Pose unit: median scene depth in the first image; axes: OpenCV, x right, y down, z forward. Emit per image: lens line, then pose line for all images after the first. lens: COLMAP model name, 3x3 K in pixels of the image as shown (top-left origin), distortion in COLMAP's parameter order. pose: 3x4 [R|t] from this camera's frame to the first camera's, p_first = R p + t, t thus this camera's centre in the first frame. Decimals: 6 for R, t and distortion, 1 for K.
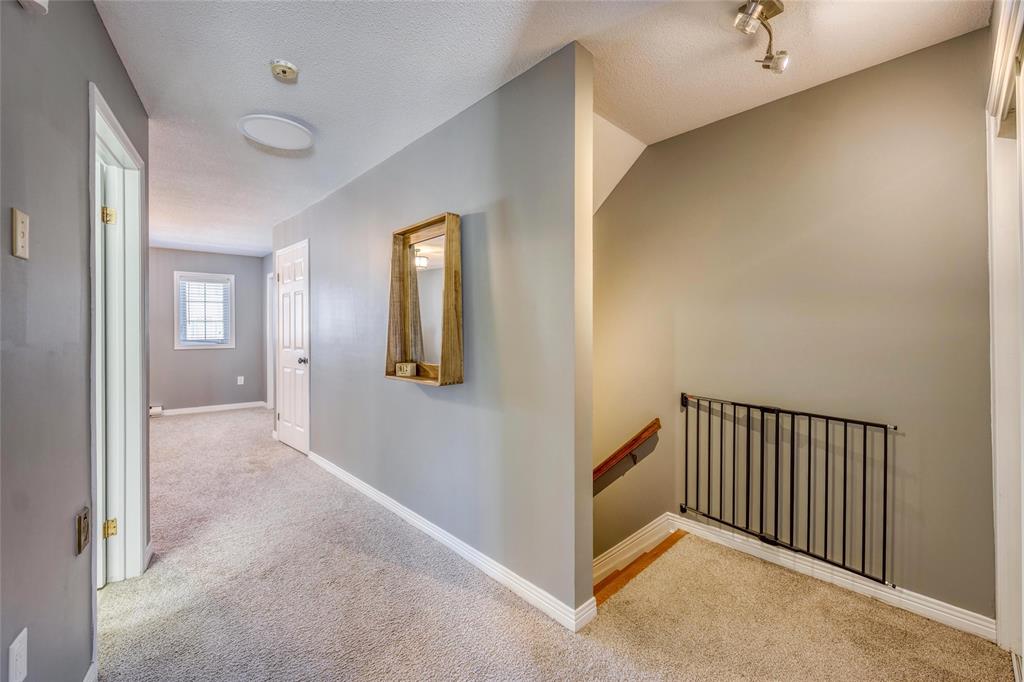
lens RADIAL K [[438.2, 0, 510.7], [0, 438.2, 333.7], [0, 0, 1]] dist [-0.005173, -0.000289]
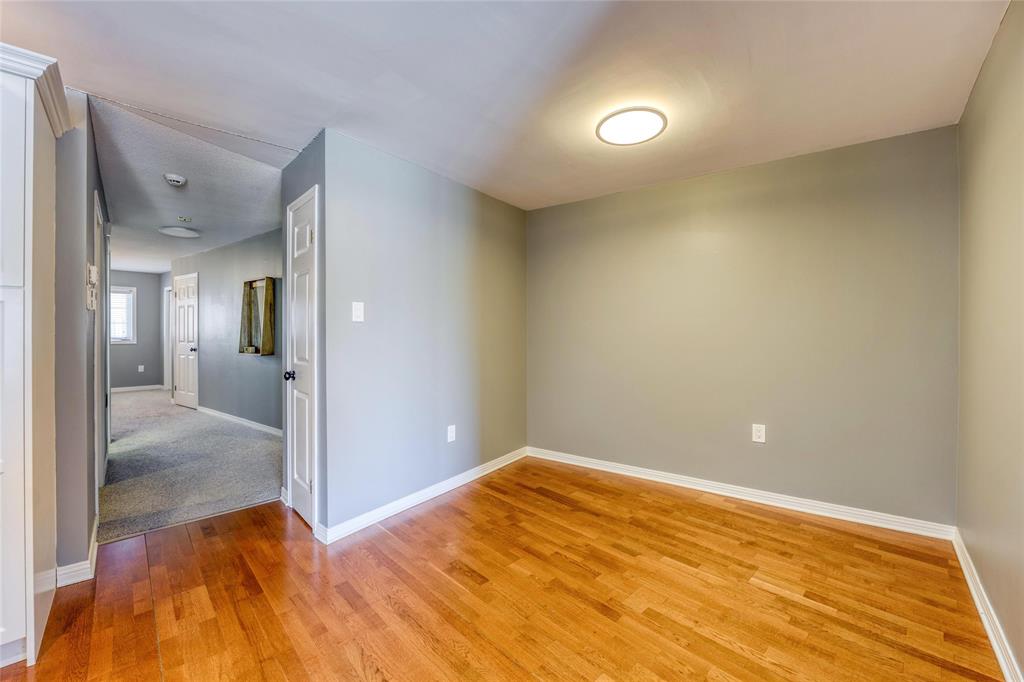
lens RADIAL K [[438.2, 0, 510.7], [0, 438.2, 333.7], [0, 0, 1]] dist [-0.005173, -0.000289]
pose [[0.983790, 0.003030, 0.179300, 0.366730], [-0.002605, 0.999993, -0.002609, 0.005597], [-0.179307, 0.002100, 0.983791, -0.754157]]
